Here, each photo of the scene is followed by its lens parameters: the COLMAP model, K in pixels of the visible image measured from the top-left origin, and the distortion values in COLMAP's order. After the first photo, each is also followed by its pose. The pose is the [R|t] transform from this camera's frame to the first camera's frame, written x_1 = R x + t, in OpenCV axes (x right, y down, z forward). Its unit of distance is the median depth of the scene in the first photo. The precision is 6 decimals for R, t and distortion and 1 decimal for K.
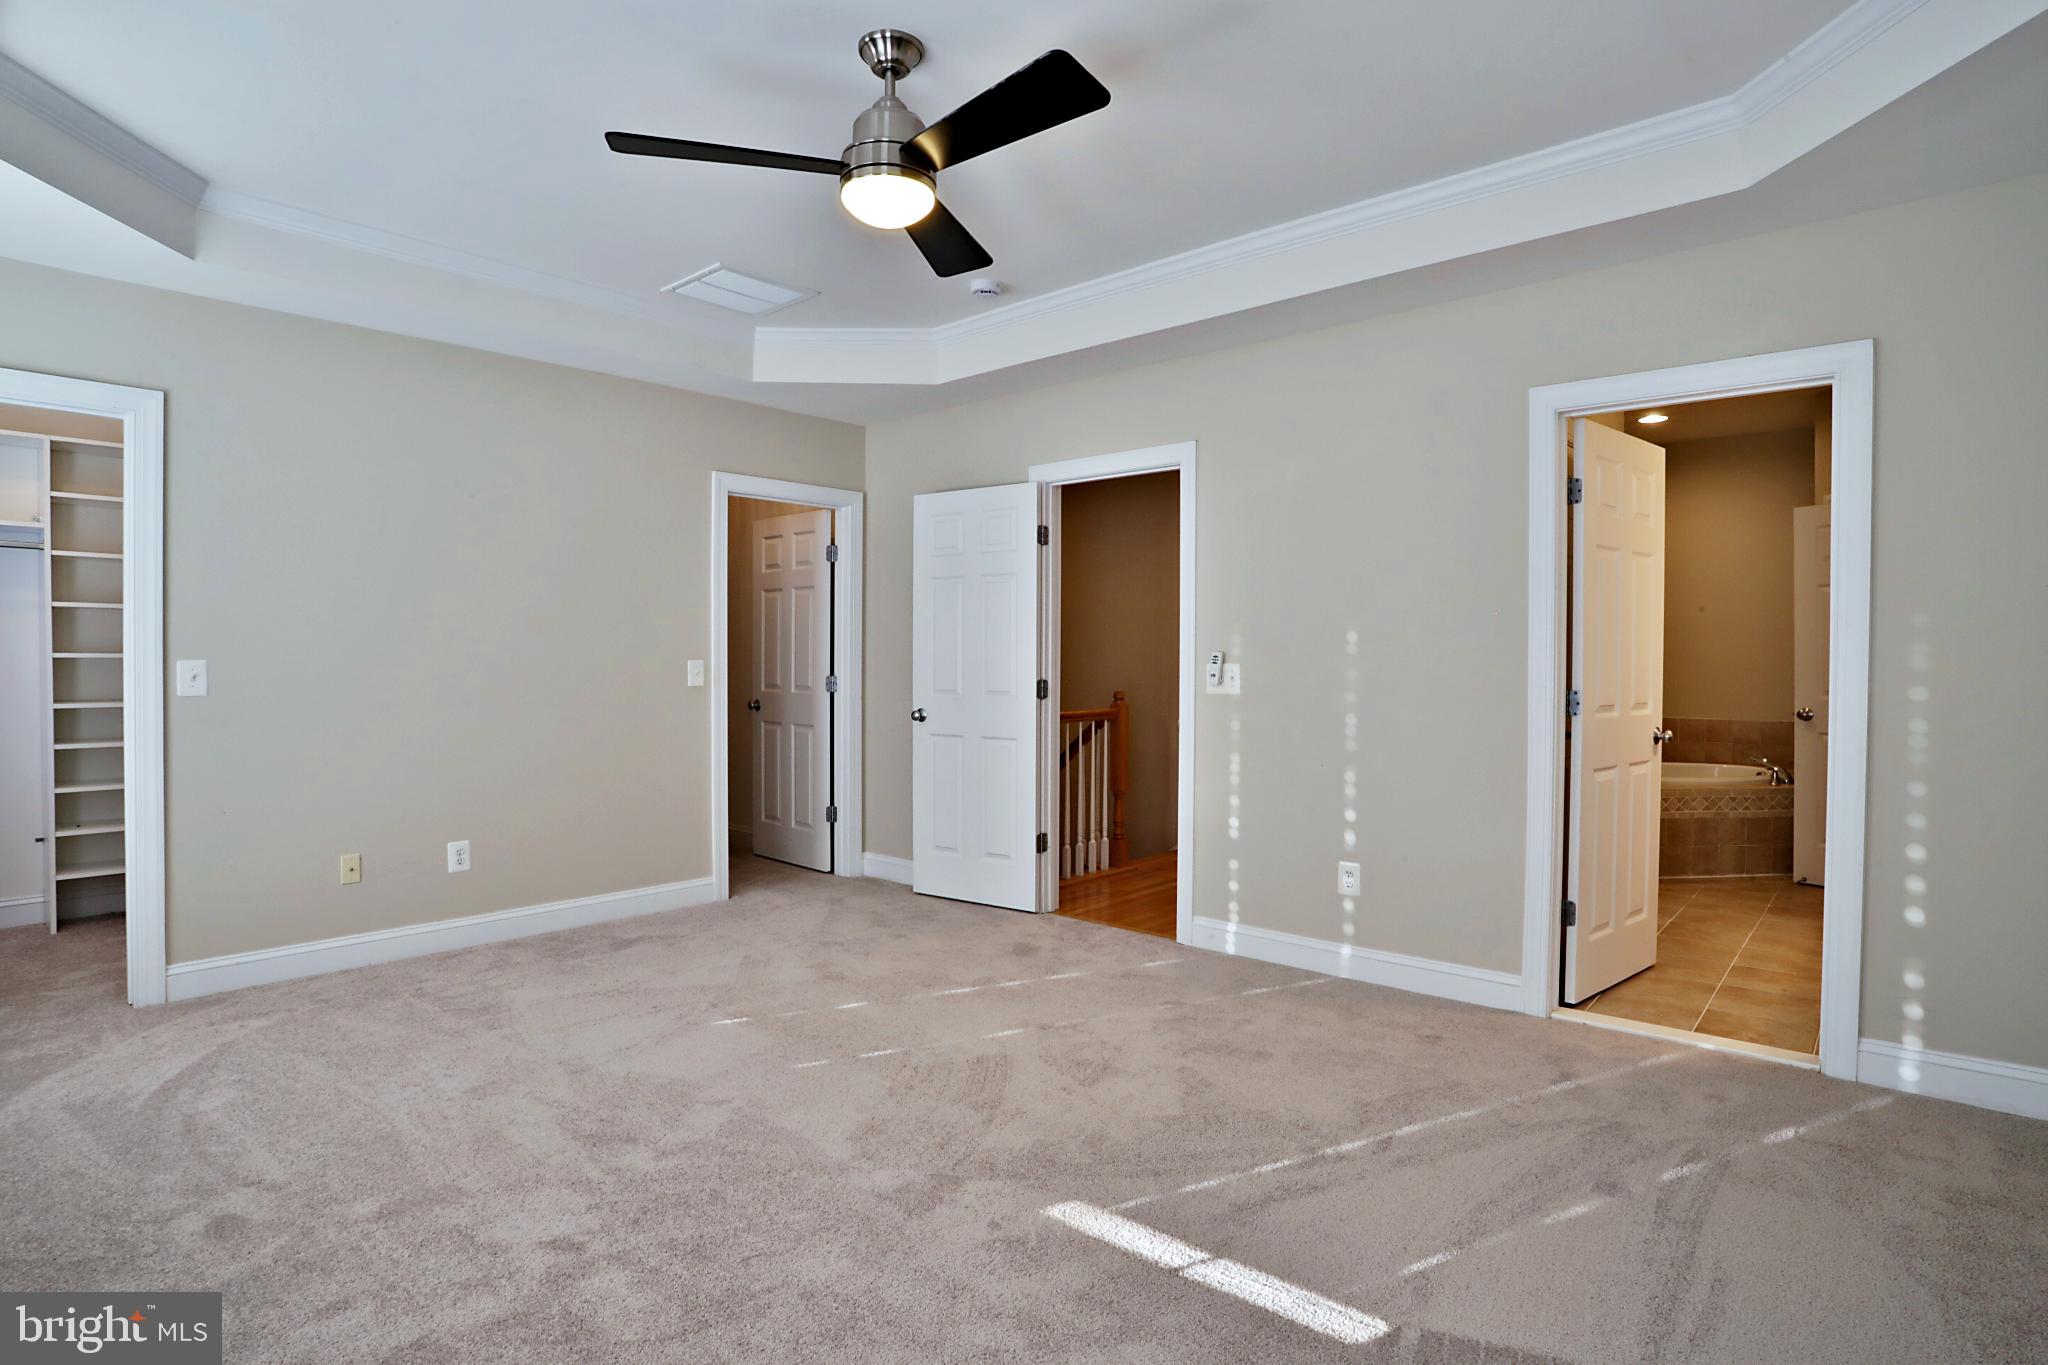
lens RADIAL K [[1050.9, 0, 1025.3], [0, 1050.9, 670.3], [0, 0, 1]] dist [-0.053395, 0.001806]
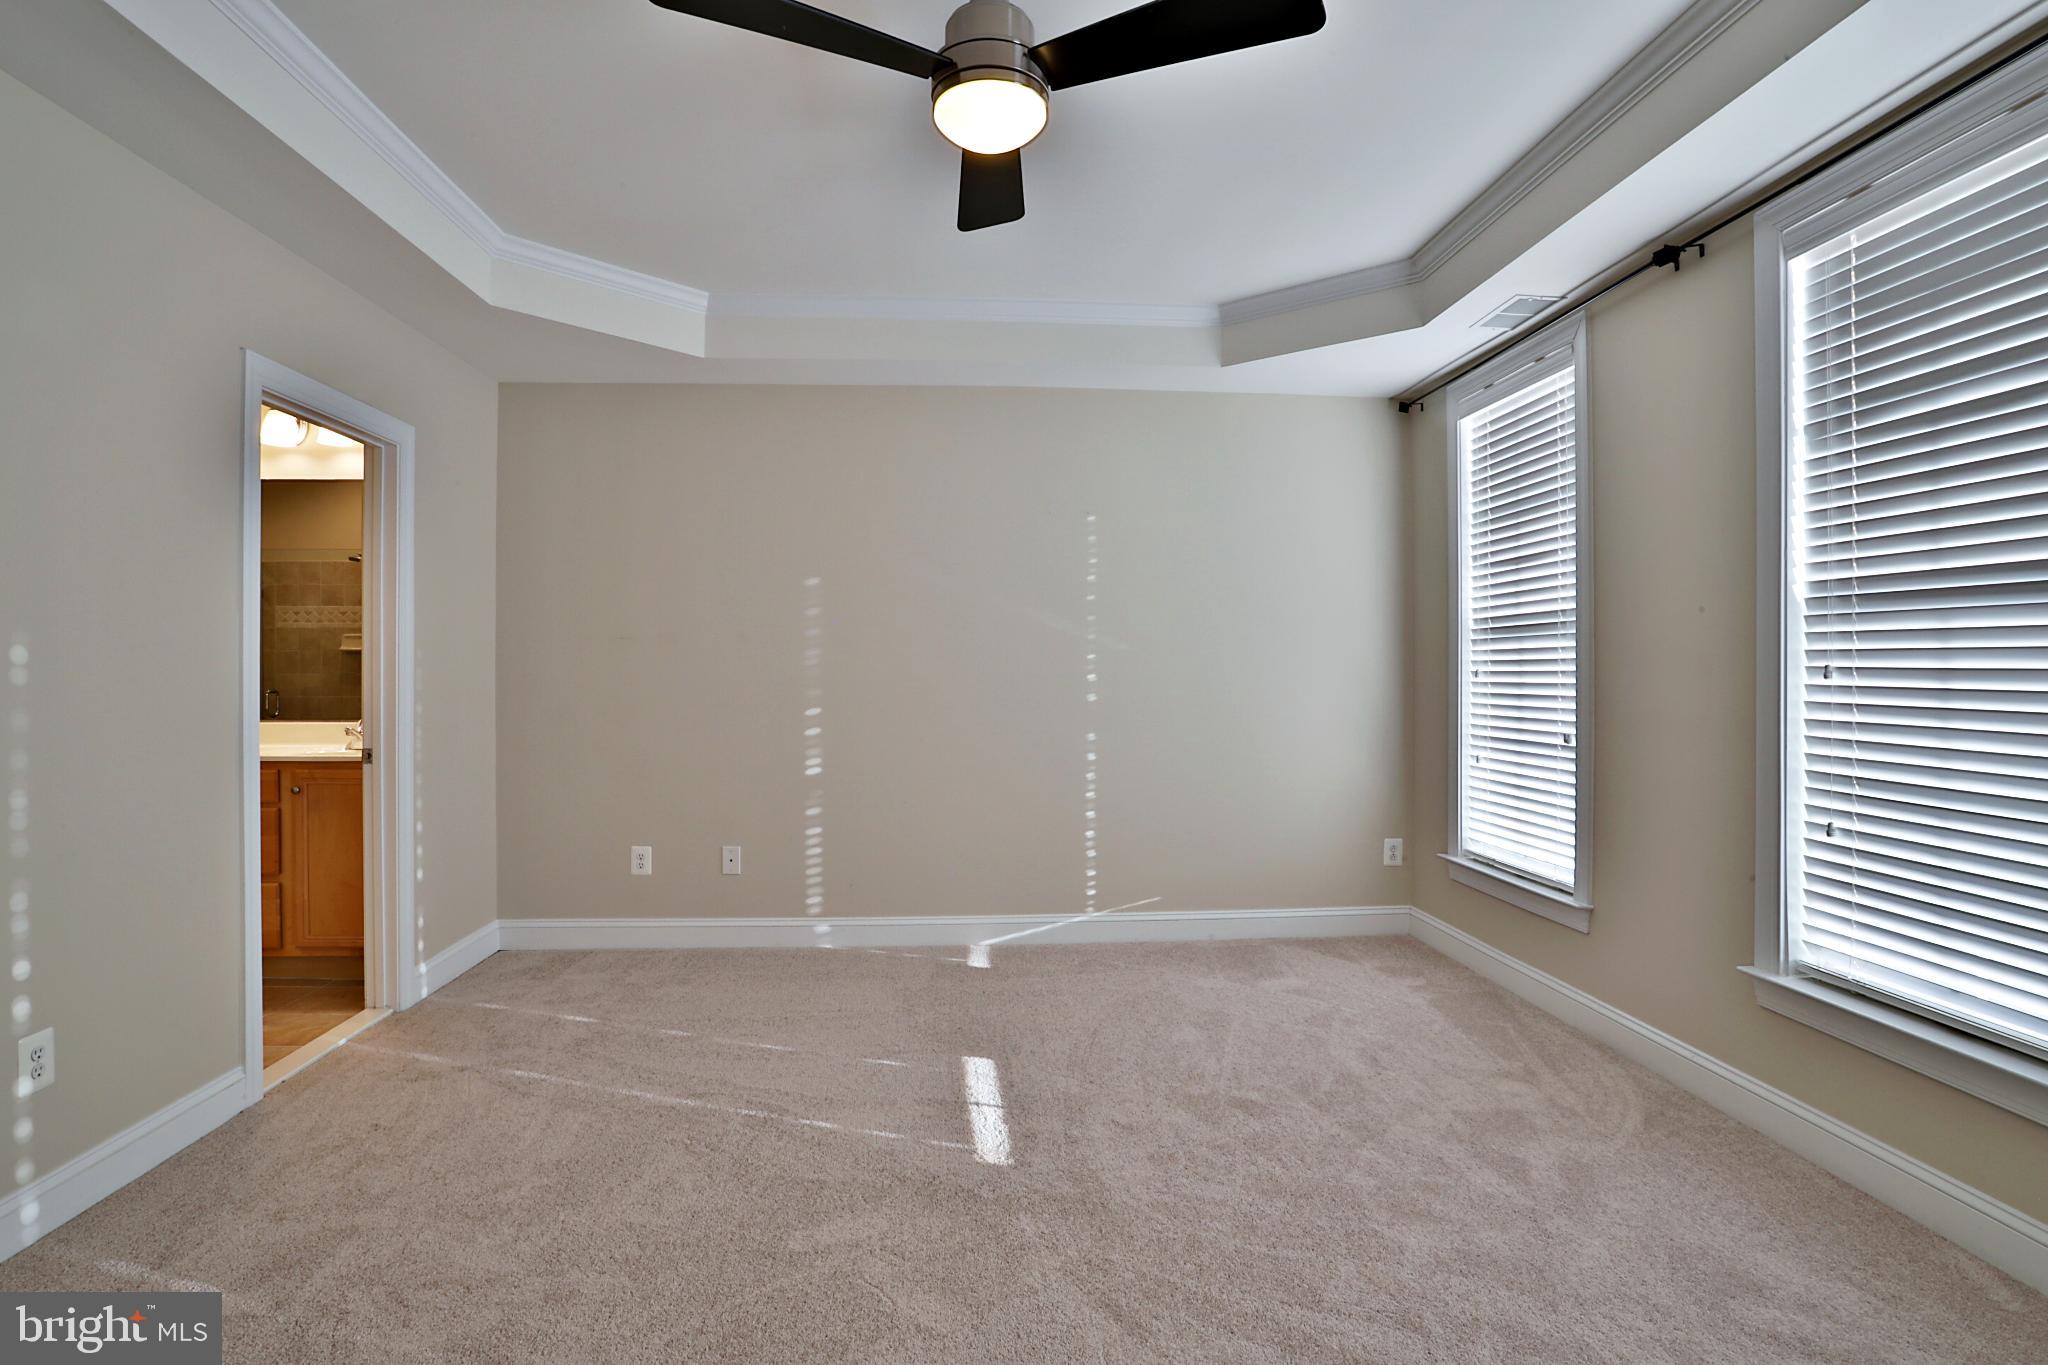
lens RADIAL K [[1050.9, 0, 1025.3], [0, 1050.9, 670.3], [0, 0, 1]] dist [-0.053395, 0.001806]
pose [[-0.714161, -0.003423, 0.699973, -0.454853], [0.000406, 0.999986, 0.005304, -0.026043], [-0.699981, 0.004073, -0.714150, 1.007477]]
